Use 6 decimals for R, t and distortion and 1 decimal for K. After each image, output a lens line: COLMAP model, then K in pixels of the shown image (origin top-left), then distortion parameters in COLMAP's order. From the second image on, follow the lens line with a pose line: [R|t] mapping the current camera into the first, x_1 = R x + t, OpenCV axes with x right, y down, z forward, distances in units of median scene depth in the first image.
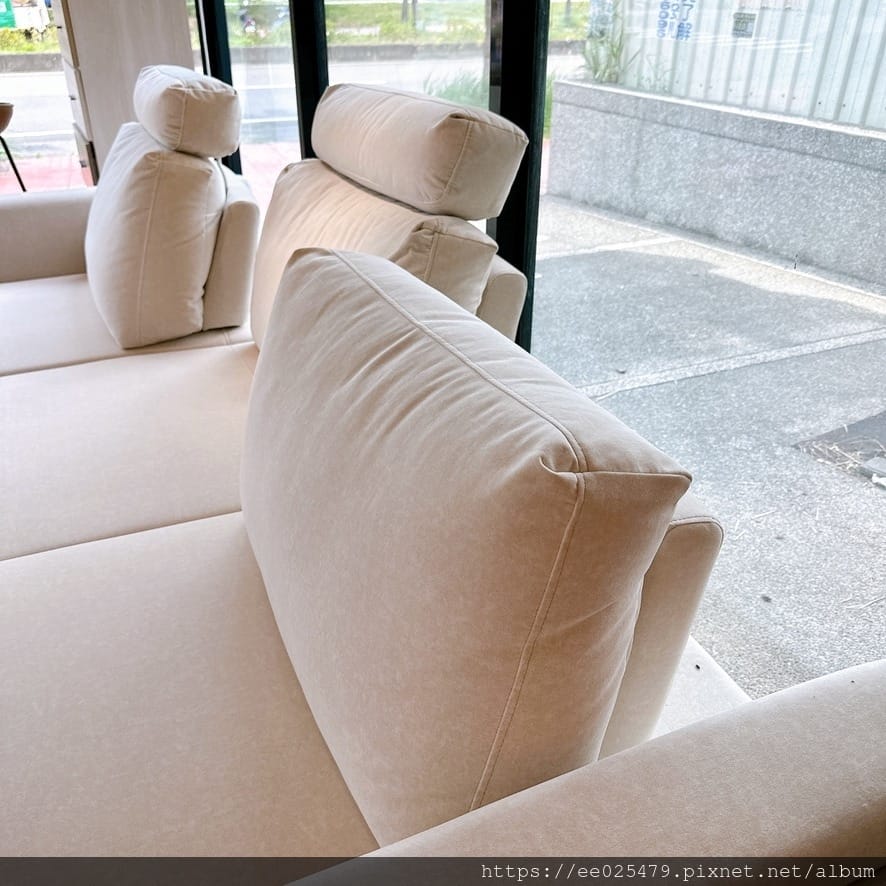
lens RADIAL K [[828.0, 0, 442.1], [0, 828.0, 442.0], [0, 0, 1]] dist [-0.000934, 0.000000]
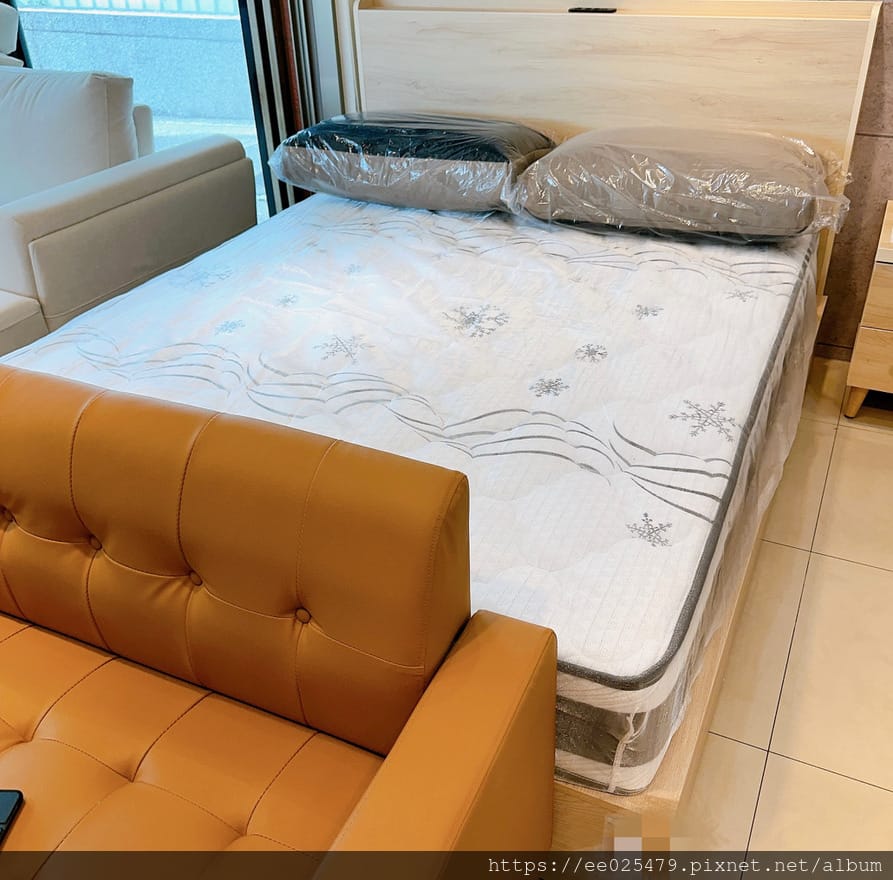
lens RADIAL K [[889.8, 0, 445.8], [0, 889.8, 441.1], [0, 0, 1]] dist [-0.013748, 0.000000]
pose [[0.787811, -0.347078, 0.508812, -0.175215], [0.320524, 0.936459, 0.142512, 0.214403], [-0.525945, 0.050814, 0.848999, -0.449259]]
